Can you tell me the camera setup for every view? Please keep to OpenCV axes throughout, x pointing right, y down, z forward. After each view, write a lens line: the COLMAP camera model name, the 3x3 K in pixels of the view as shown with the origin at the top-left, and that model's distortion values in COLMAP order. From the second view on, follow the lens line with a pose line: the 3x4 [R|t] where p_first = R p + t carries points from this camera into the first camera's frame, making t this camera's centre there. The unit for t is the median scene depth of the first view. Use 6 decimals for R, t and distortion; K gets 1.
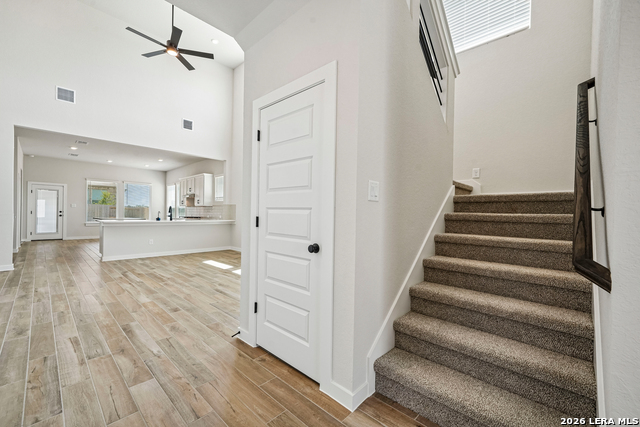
lens RADIAL K [[266.7, 0, 317.5], [0, 266.7, 214.2], [0, 0, 1]] dist [0.002440, 0.002297]
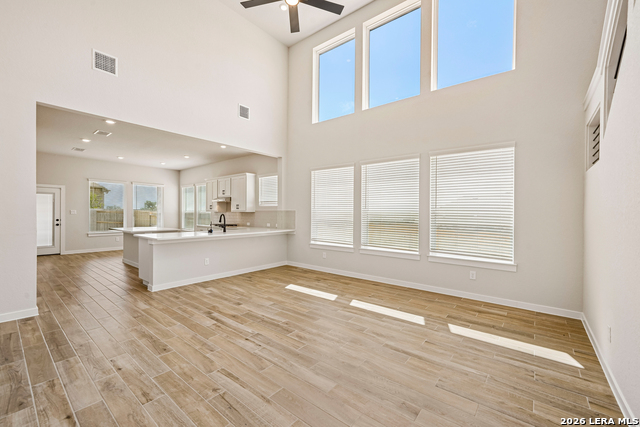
lens RADIAL K [[266.7, 0, 316.9], [0, 266.7, 214.2], [0, 0, 1]] dist [0.002440, 0.002297]
pose [[0.997156, -0.009759, 0.074726, -0.297583], [0.009603, 0.999951, 0.002449, -0.026622], [-0.074746, -0.001724, 0.997201, 0.168258]]
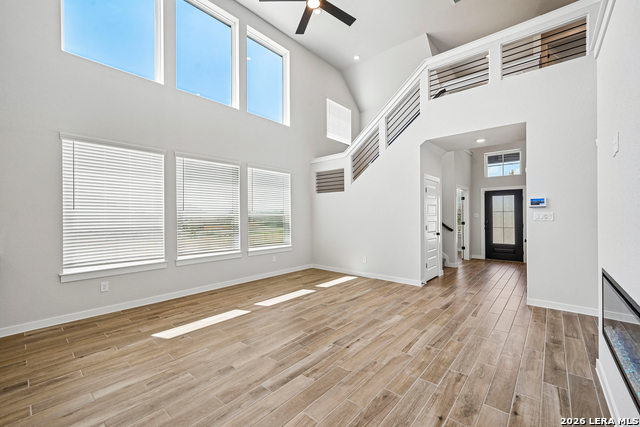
lens RADIAL K [[266.7, 0, 320.7], [0, 266.7, 213.3], [0, 0, 1]] dist [0.002440, 0.002297]
pose [[-0.050096, -0.008976, 0.998704, -0.692146], [0.008696, 0.999918, 0.009423, -0.034888], [-0.998707, 0.009157, -0.050014, 0.567127]]
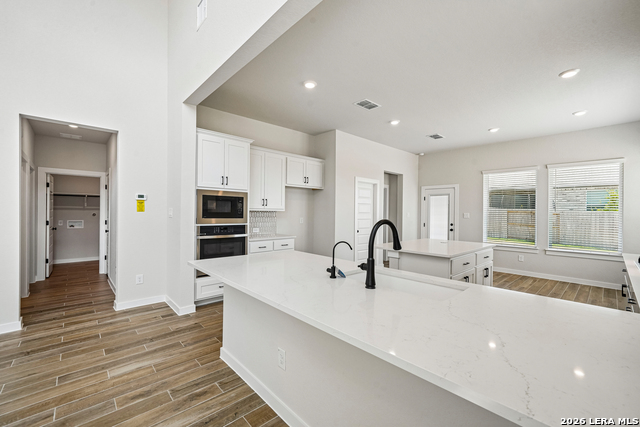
lens RADIAL K [[266.7, 0, 318.6], [0, 266.7, 212.1], [0, 0, 1]] dist [0.002440, 0.002297]
pose [[-0.060243, -0.019467, -0.997994, -0.296353], [-0.015070, 0.999714, -0.018591, -0.029269], [0.998070, 0.013920, -0.060519, 0.867386]]
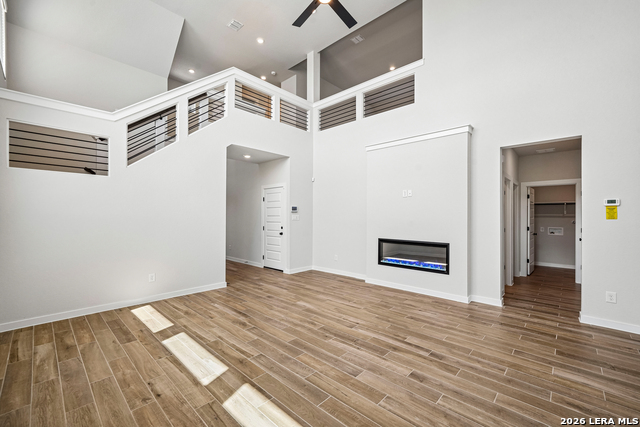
lens RADIAL K [[266.7, 0, 318.7], [0, 266.7, 213.3], [0, 0, 1]] dist [0.002440, 0.002297]
pose [[-0.999678, -0.023151, -0.010393, -0.295848], [-0.023078, 0.999709, -0.007074, -0.029975], [0.010554, -0.006832, -0.999921, 0.929645]]
